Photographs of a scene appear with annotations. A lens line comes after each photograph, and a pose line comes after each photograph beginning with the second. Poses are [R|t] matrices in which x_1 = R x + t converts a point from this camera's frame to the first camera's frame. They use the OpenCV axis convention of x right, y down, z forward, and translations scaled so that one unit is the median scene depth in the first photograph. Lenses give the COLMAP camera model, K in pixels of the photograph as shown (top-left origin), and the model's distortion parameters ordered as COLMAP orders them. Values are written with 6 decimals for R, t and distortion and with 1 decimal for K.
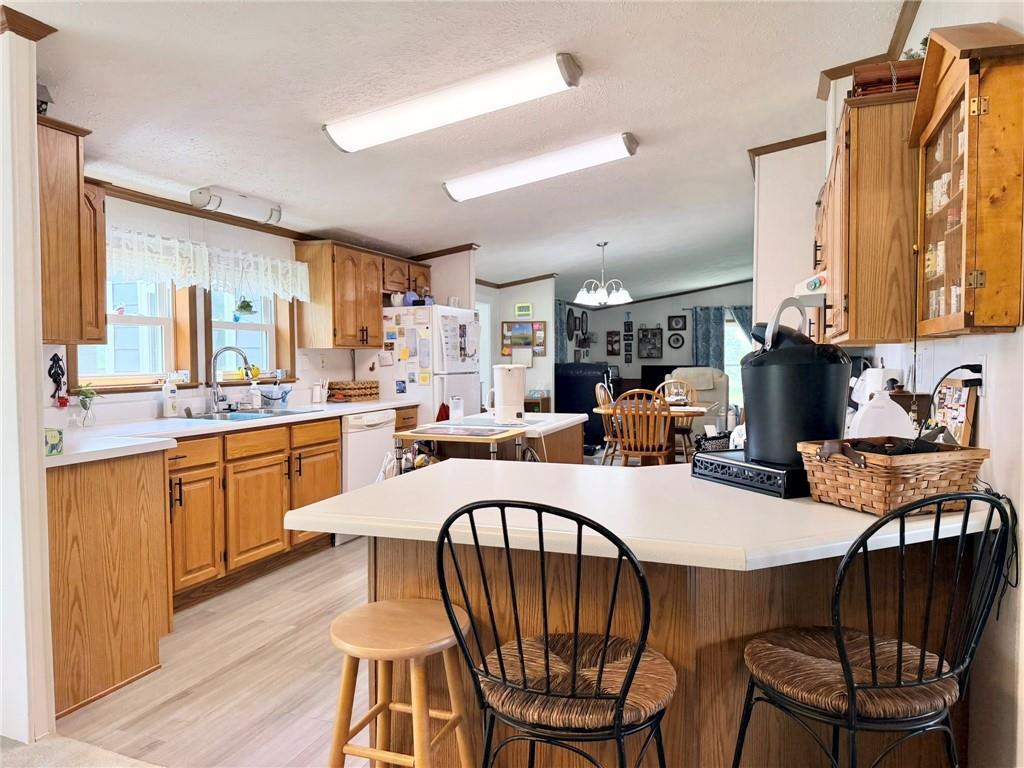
lens RADIAL K [[715.0, 0, 512.0], [0, 715.0, 384.0], [0, 0, 1]] dist [0.164218, -0.279903]
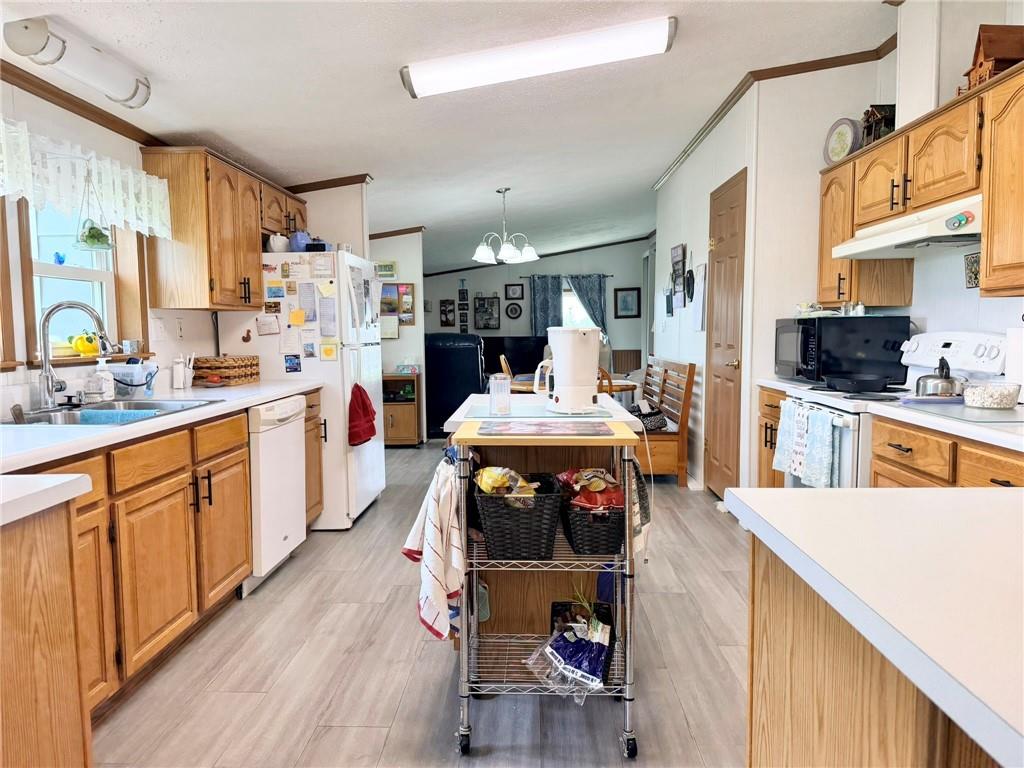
lens RADIAL K [[717.0, 0, 509.7], [0, 717.0, 388.1], [0, 0, 1]] dist [0.076493, -0.105035]
pose [[0.948208, -0.030570, 0.316175, -0.206800], [0.017596, 0.998885, 0.043809, 0.001058], [-0.317162, -0.035977, 0.947689, 0.272098]]
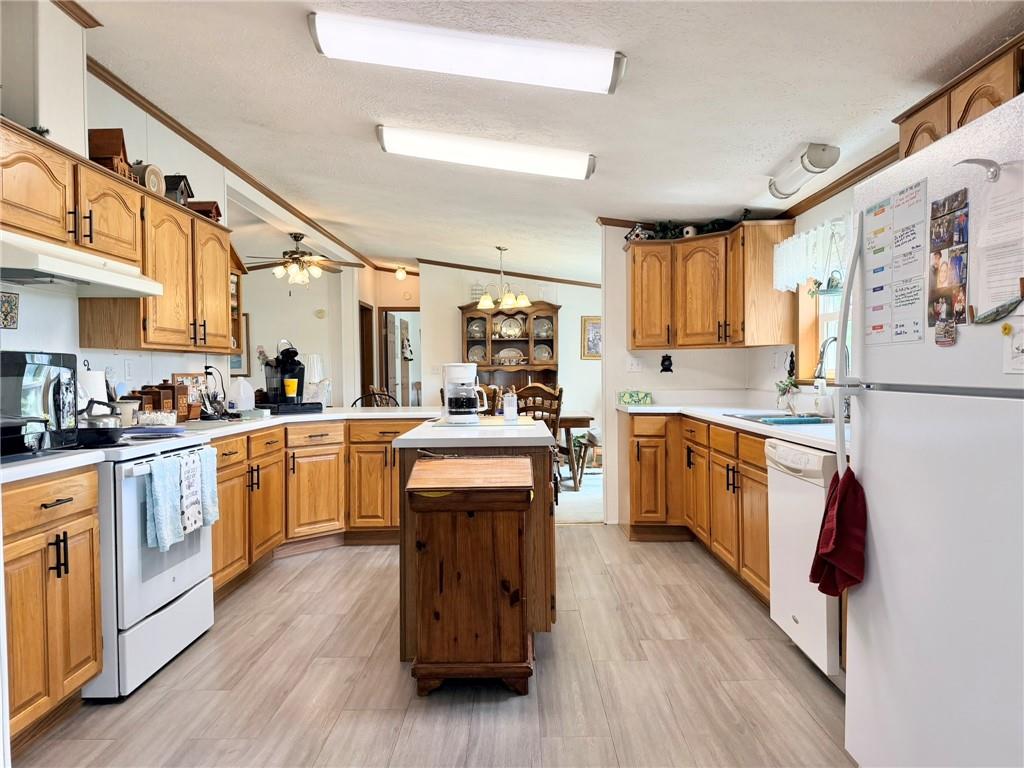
lens RADIAL K [[719.9, 0, 510.7], [0, 719.9, 386.5], [0, 0, 1]] dist [0.081571, -0.101417]
pose [[-0.940413, 0.021306, -0.339366, 0.199924], [0.002212, 0.998397, 0.056552, -0.038056], [0.340027, 0.052431, -0.938953, 1.453983]]
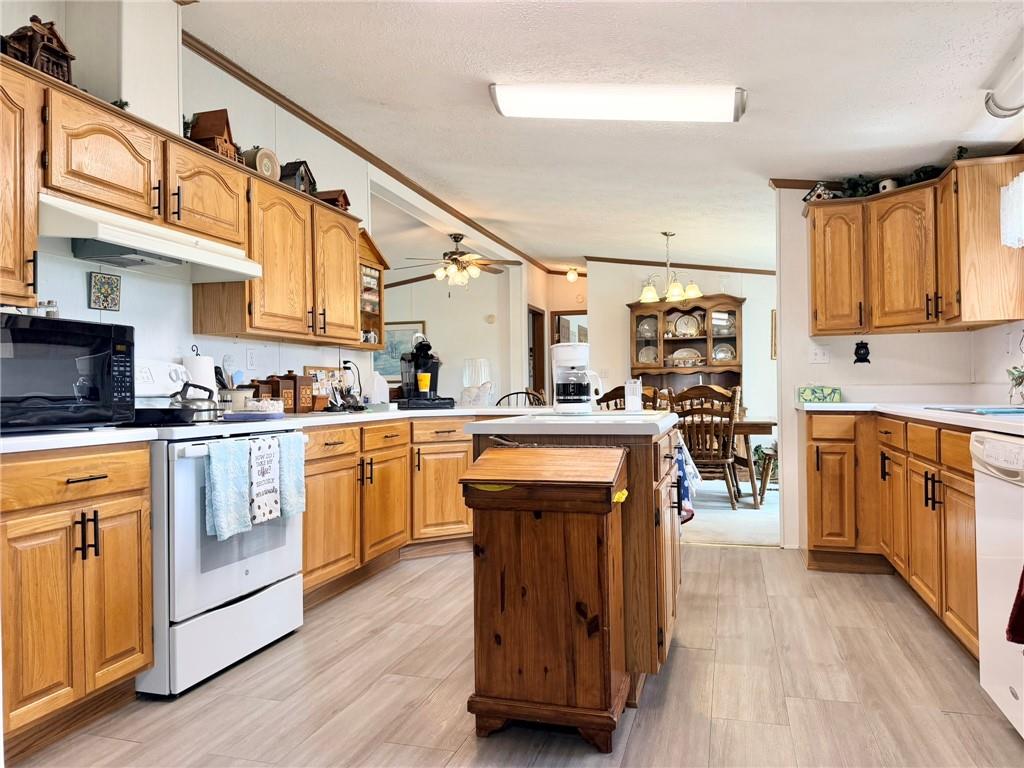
lens RADIAL K [[717.0, 0, 509.7], [0, 717.0, 388.1], [0, 0, 1]] dist [0.076493, -0.105035]
pose [[-0.997899, 0.017577, -0.062355, 0.091634], [0.015490, 0.999309, 0.033796, -0.003435], [0.062906, 0.032759, -0.997482, 1.367680]]
